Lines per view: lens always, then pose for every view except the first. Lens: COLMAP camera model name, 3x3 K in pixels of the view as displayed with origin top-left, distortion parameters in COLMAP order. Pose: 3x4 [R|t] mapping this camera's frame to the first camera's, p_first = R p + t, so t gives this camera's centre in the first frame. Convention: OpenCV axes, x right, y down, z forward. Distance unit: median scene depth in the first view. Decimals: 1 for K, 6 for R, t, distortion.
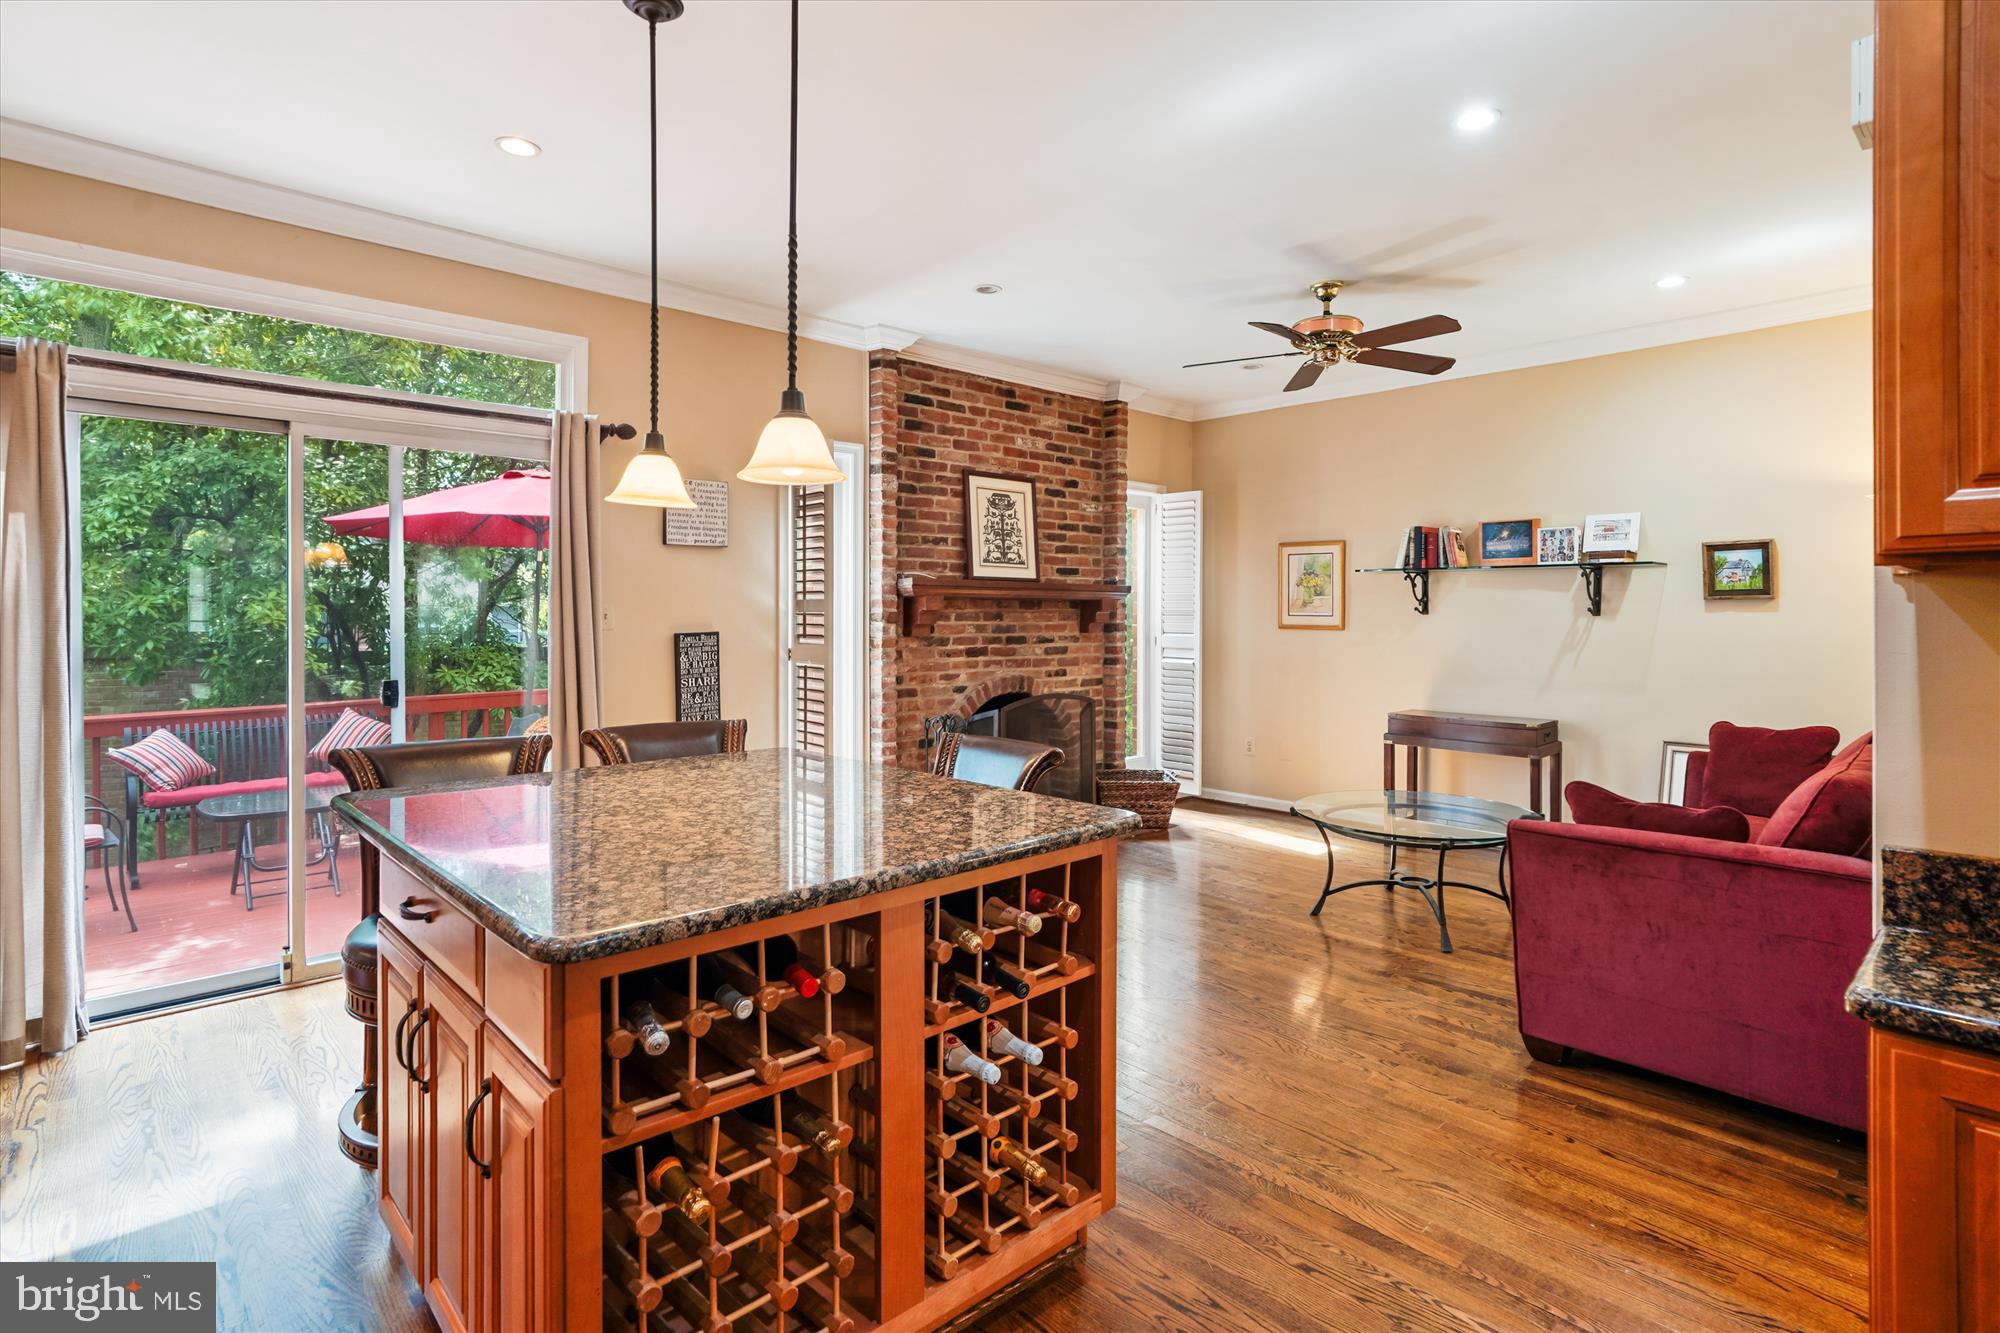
lens RADIAL K [[982.9, 0, 999.1], [0, 982.9, 612.6], [0, 0, 1]] dist [0.000719, 0.000194]
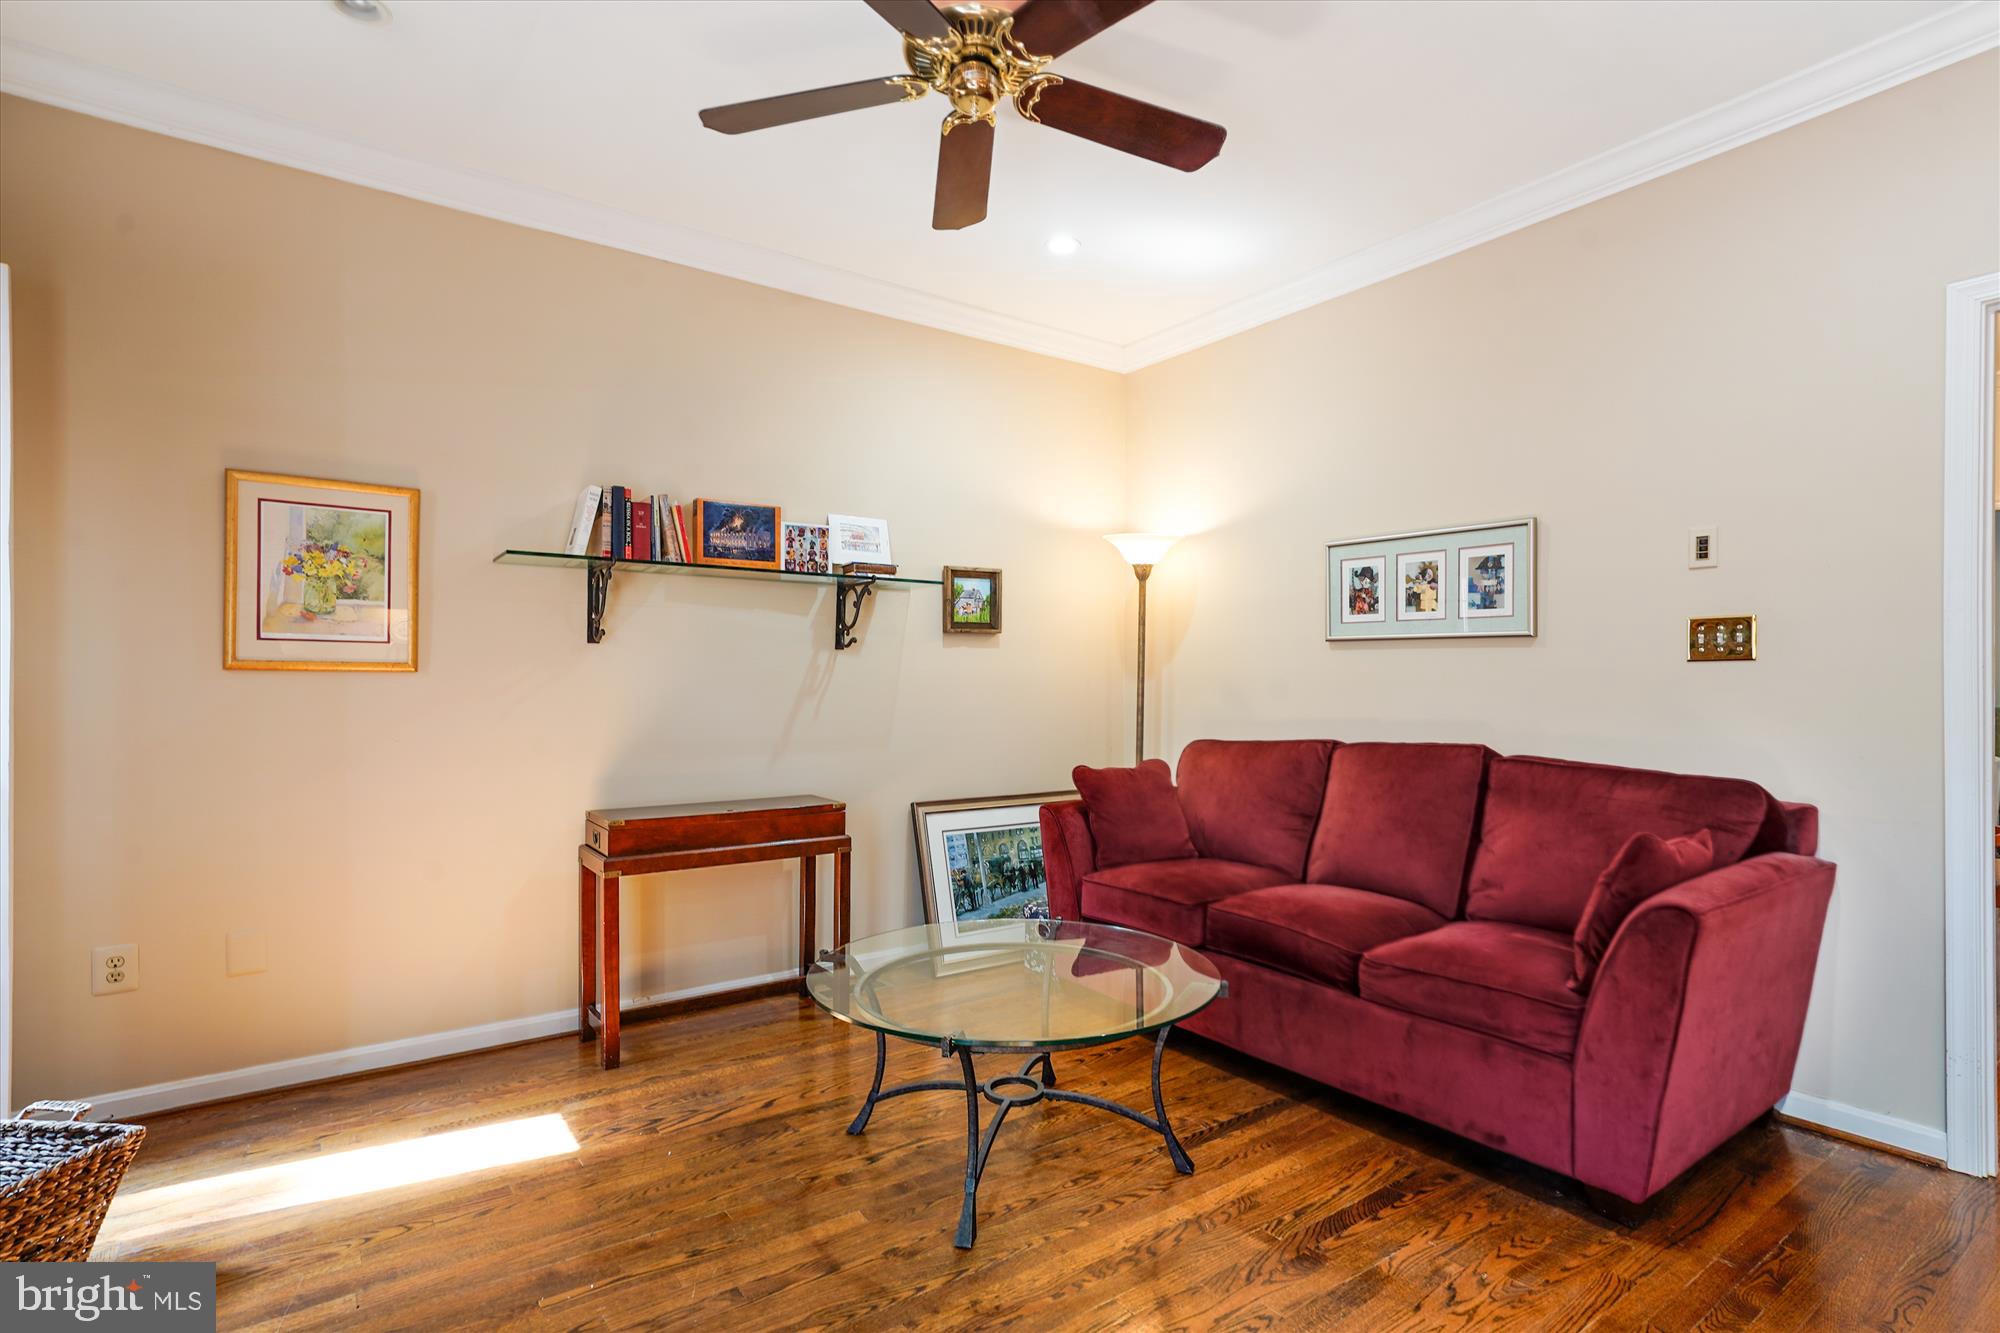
lens RADIAL K [[982.9, 0, 1012.3], [0, 982.9, 674.3], [0, 0, 1]] dist [0.000719, 0.000194]
pose [[0.111548, 0.013431, 0.993668, -0.068974], [0.007146, 0.999872, -0.014317, 0.018661], [-0.993733, 0.008698, 0.111438, 0.426579]]
